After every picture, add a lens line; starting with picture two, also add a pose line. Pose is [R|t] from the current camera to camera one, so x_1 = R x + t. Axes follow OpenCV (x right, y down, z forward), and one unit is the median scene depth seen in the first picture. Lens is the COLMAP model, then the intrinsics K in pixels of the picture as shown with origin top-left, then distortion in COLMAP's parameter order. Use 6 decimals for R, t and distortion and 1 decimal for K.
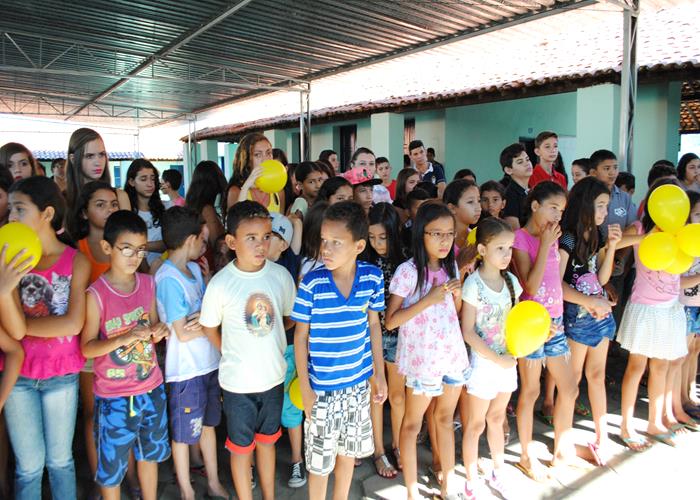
lens RADIAL K [[565.8, 0, 350.1], [0, 565.8, 233.3], [0, 0, 1]] dist [-0.074696, 0.007518]
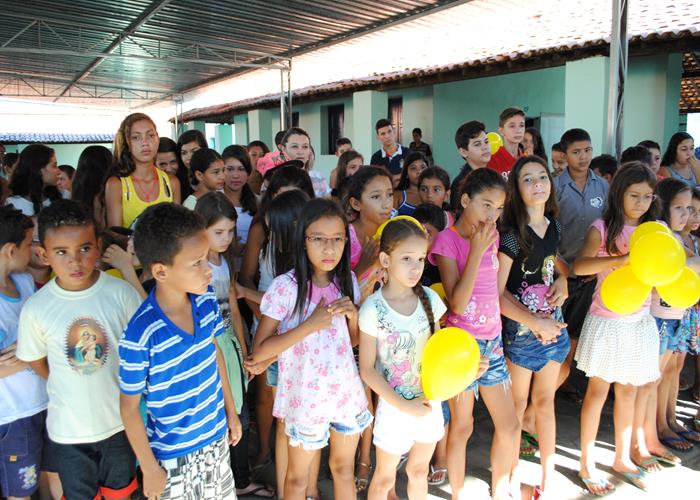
lens RADIAL K [[568.3, 0, 350.0], [0, 568.3, 232.2], [0, 0, 1]] dist [-0.074150, 0.007845]
pose [[0.999919, -0.003169, -0.012300, 0.074289], [0.003554, 0.999501, 0.031390, -0.012502], [0.012194, -0.031431, 0.999432, 0.080926]]
